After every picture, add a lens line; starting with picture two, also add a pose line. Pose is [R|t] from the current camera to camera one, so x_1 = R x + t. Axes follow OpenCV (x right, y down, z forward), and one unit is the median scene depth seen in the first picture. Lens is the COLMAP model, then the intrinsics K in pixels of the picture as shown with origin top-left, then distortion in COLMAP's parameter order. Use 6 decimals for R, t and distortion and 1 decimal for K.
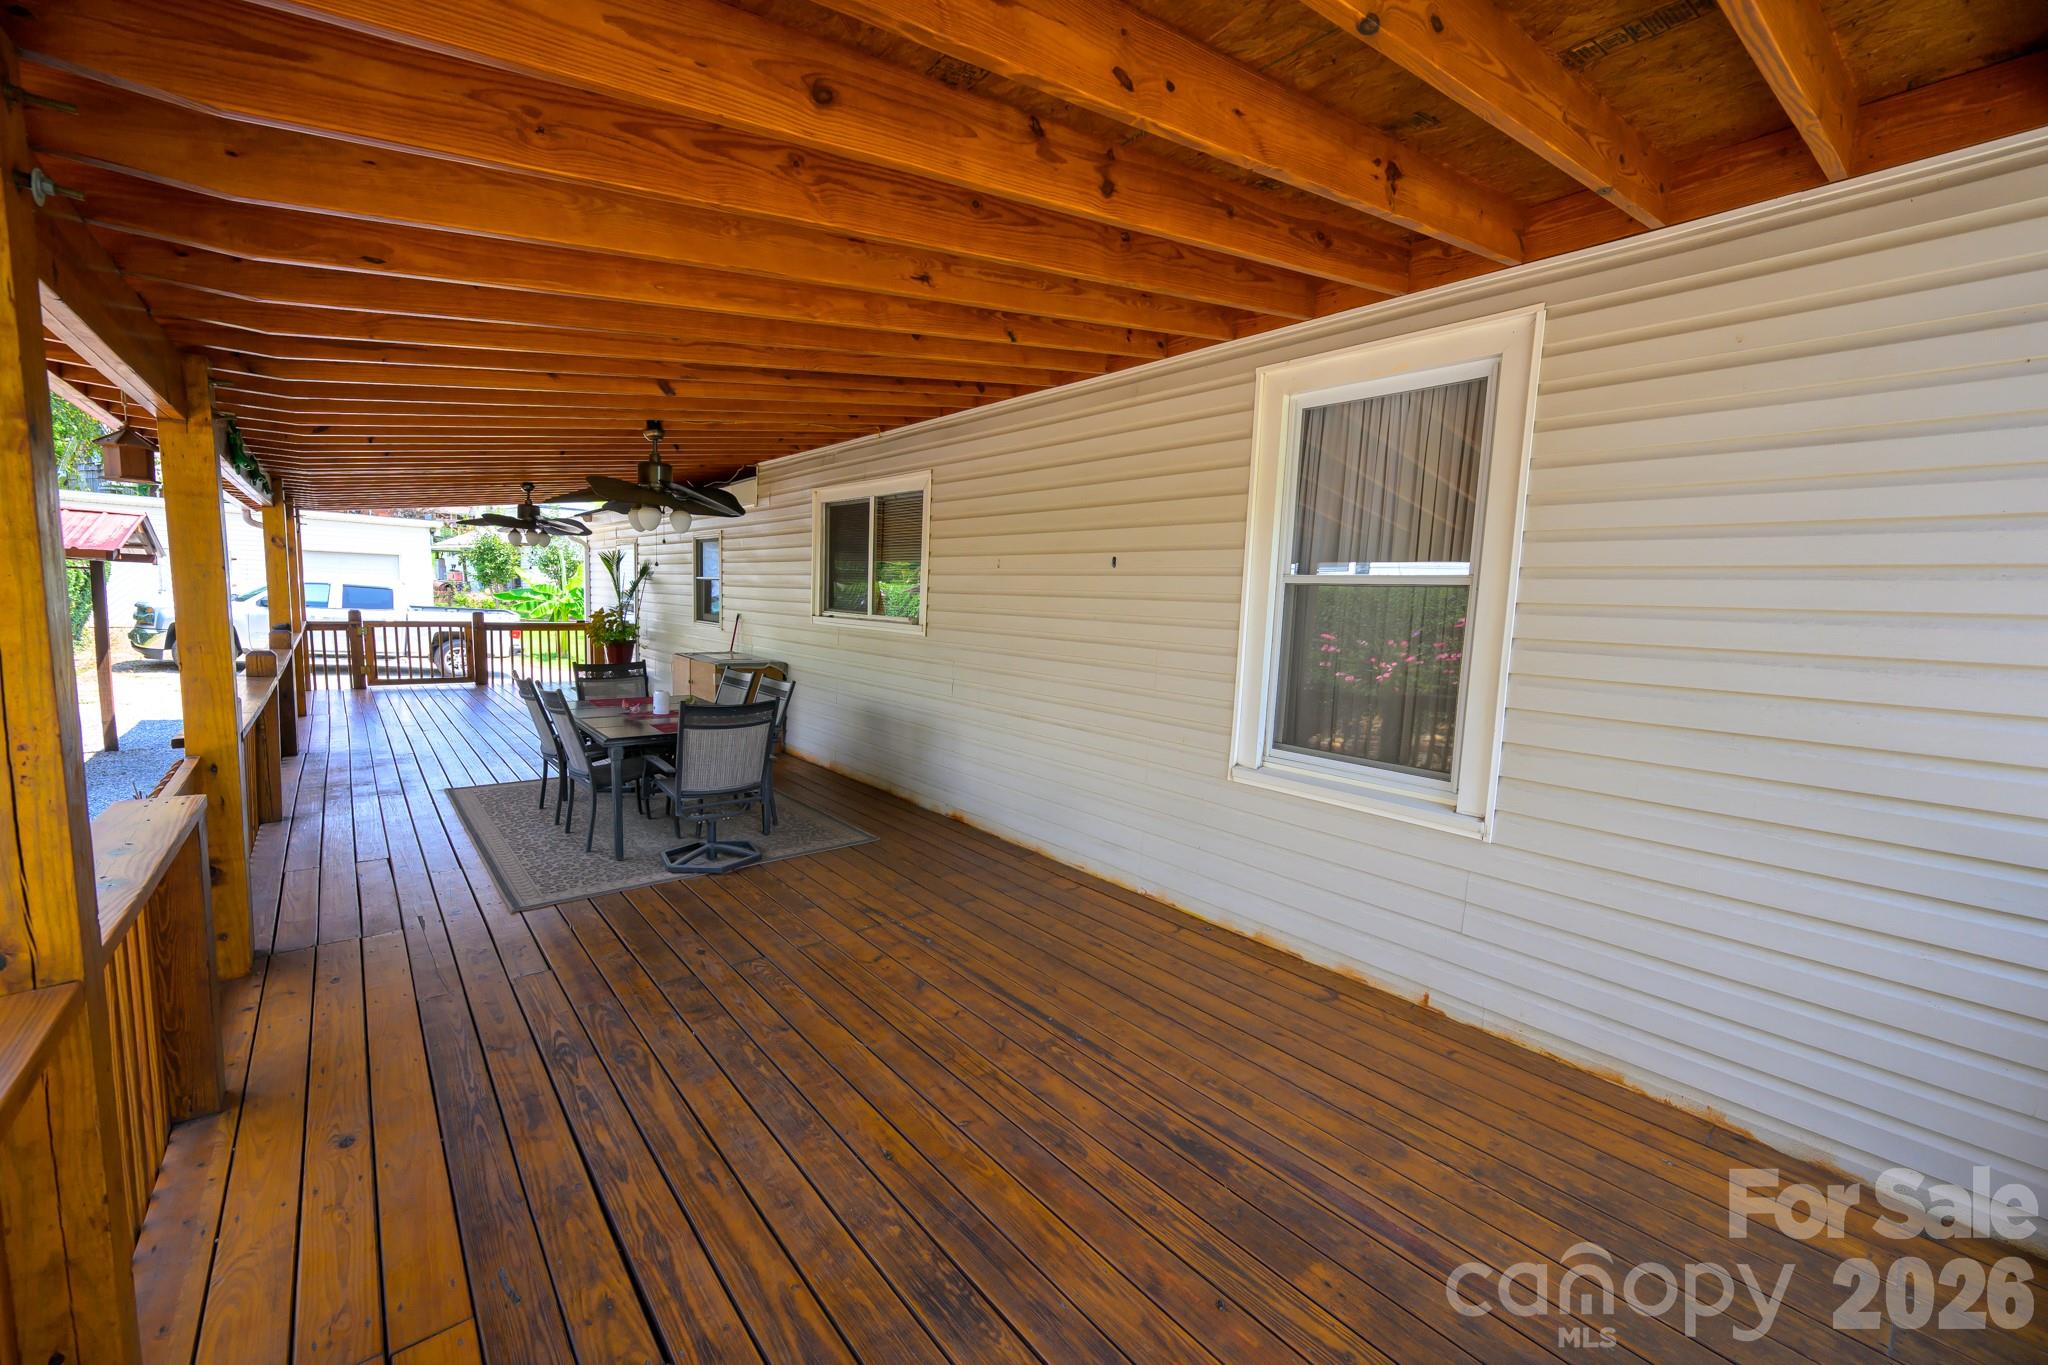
lens RADIAL K [[793.8, 0, 1024.0], [0, 793.8, 682.5], [0, 0, 1]] dist [0.000064, -0.000010]
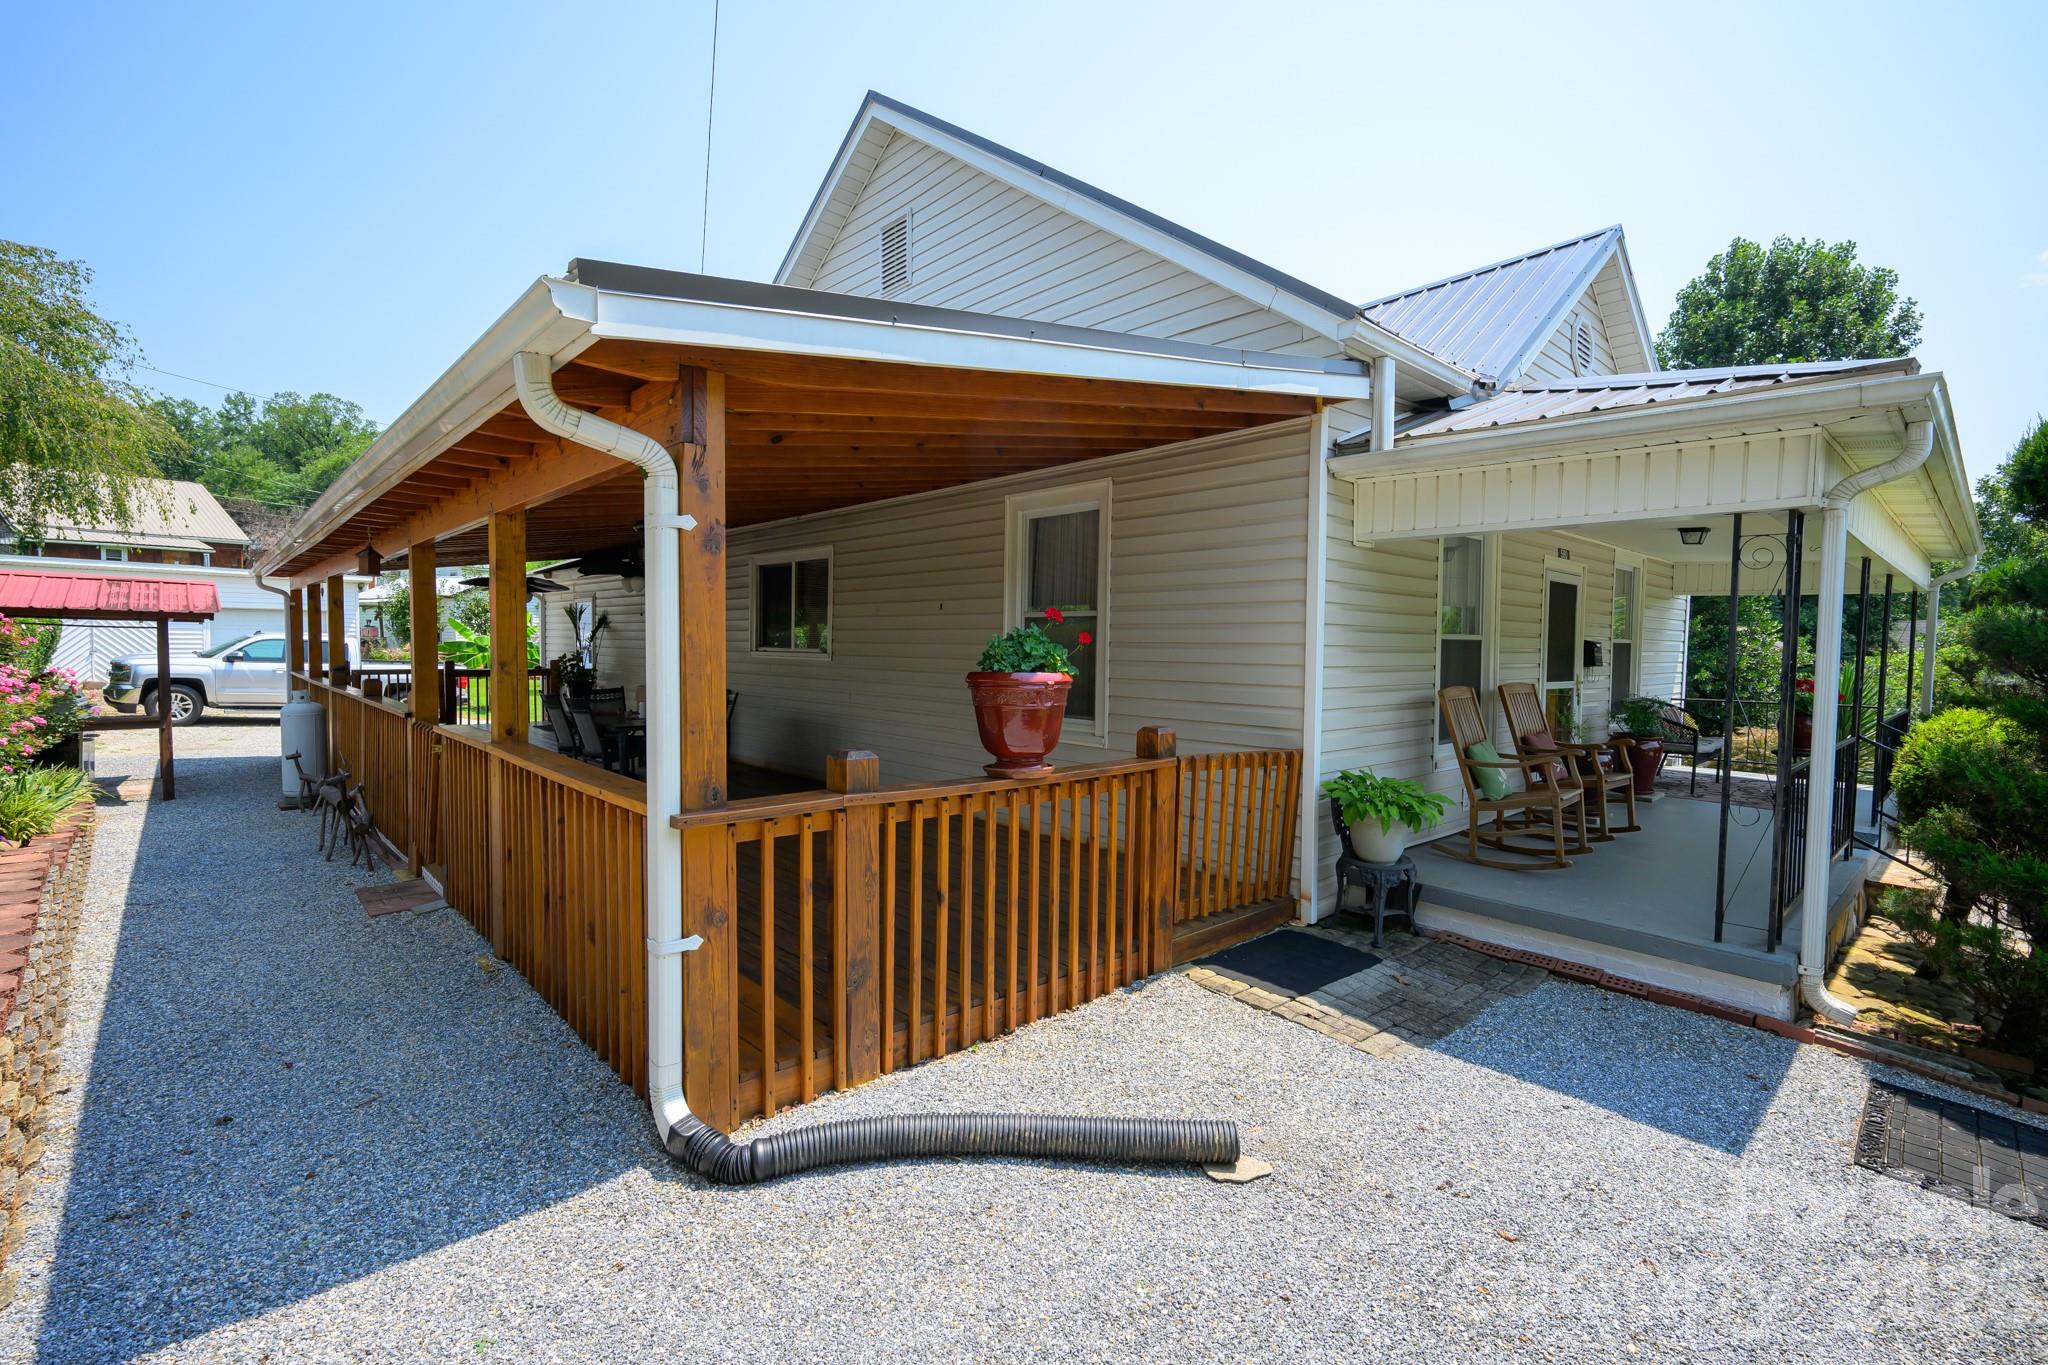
lens RADIAL K [[896.8, 0, 1024.0], [0, 896.8, 682.5], [0, 0, 1]] dist [0.001001, 0.000153]
pose [[0.999138, -0.024301, 0.033658, 0.130236], [0.026341, 0.997756, -0.061556, 0.068658], [-0.032086, 0.062390, 0.997536, -0.473894]]
